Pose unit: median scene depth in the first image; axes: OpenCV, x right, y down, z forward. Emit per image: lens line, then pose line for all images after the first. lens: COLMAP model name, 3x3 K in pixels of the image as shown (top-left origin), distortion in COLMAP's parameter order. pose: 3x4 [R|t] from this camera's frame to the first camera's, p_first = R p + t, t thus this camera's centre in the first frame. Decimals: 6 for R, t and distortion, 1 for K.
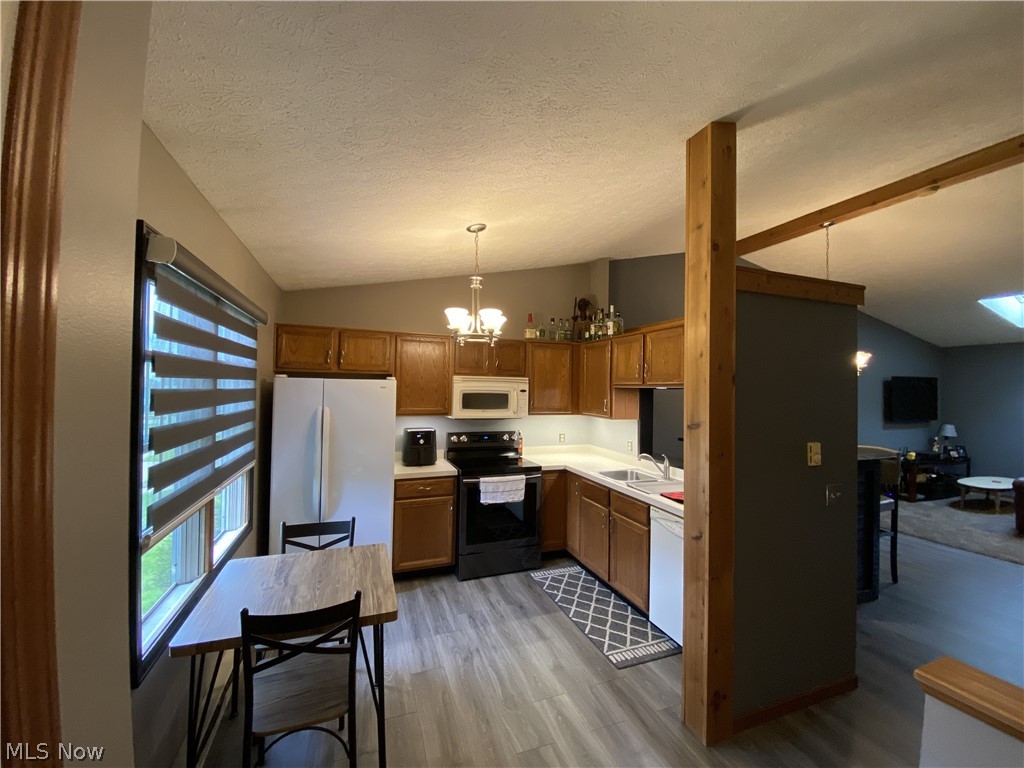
lens RADIAL K [[409.6, 0, 509.3], [0, 409.6, 378.4], [0, 0, 1]] dist [0.018164, -0.021380]
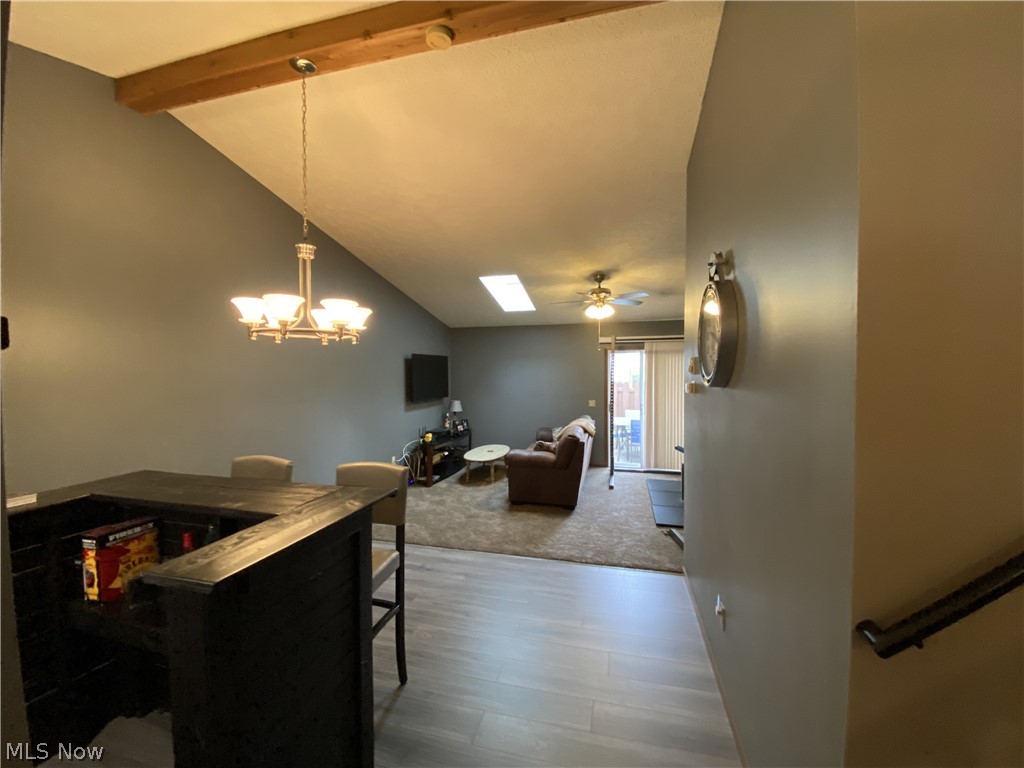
lens RADIAL K [[409.6, 0, 509.3], [0, 409.6, 378.4], [0, 0, 1]] dist [0.018164, -0.021380]
pose [[0.573230, -0.033864, 0.818695, 0.311476], [-0.002877, 0.999056, 0.043339, 0.009686], [-0.819390, -0.027198, 0.572592, 0.298373]]
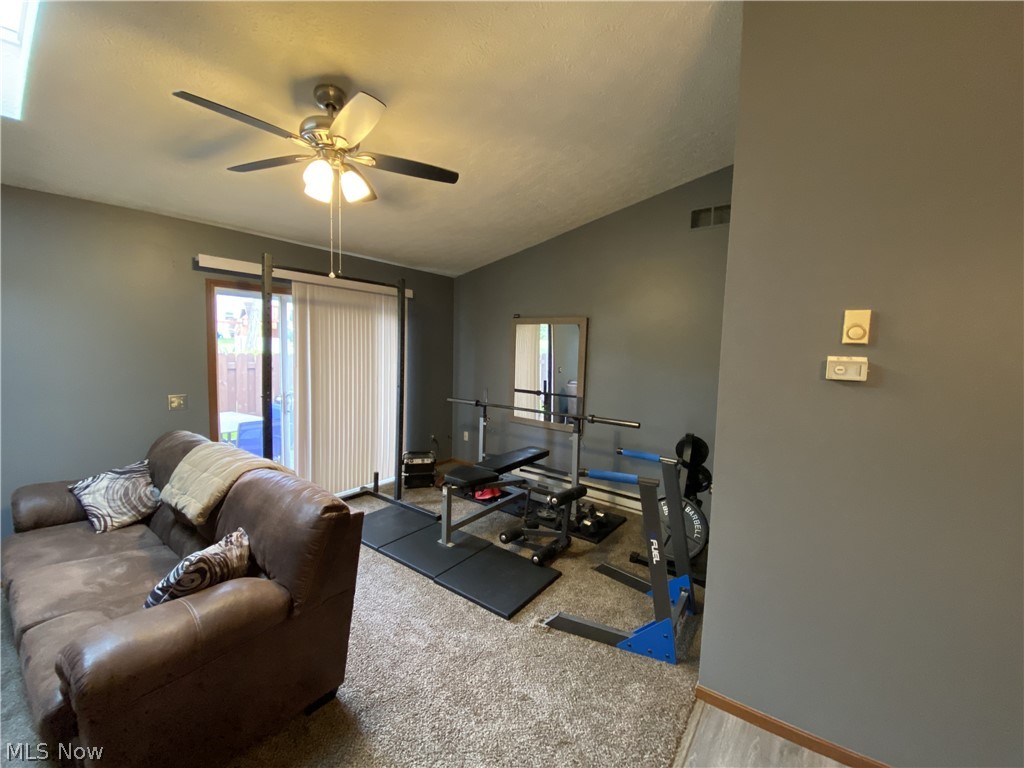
lens RADIAL K [[414.2, 0, 513.2], [0, 414.2, 380.1], [0, 0, 1]] dist [-0.000035, -0.010010]
pose [[-0.552613, -0.097910, 0.827667, 0.720178], [-0.056976, 0.995190, 0.079686, 0.036649], [-0.831488, -0.003122, -0.555533, 0.695728]]
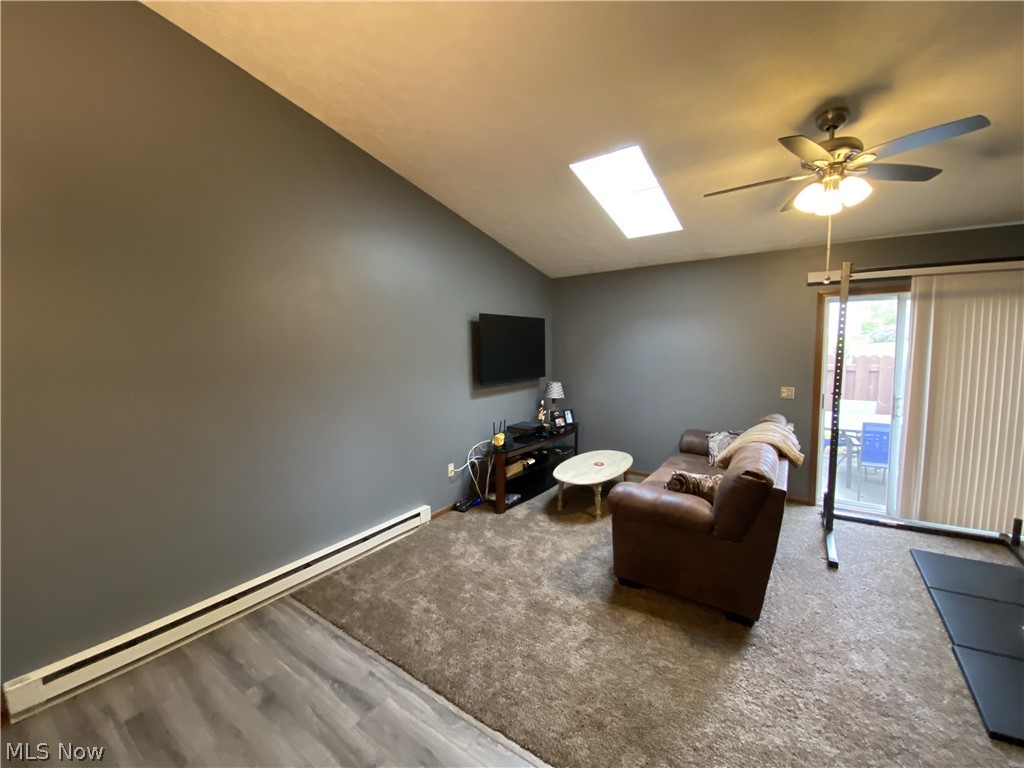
lens RADIAL K [[409.6, 0, 509.3], [0, 409.6, 378.4], [0, 0, 1]] dist [0.018164, -0.021380]
pose [[0.820820, -0.074530, 0.566304, 0.642771], [0.016418, 0.994119, 0.107037, 0.028432], [-0.570951, -0.078561, 0.817217, 0.479019]]
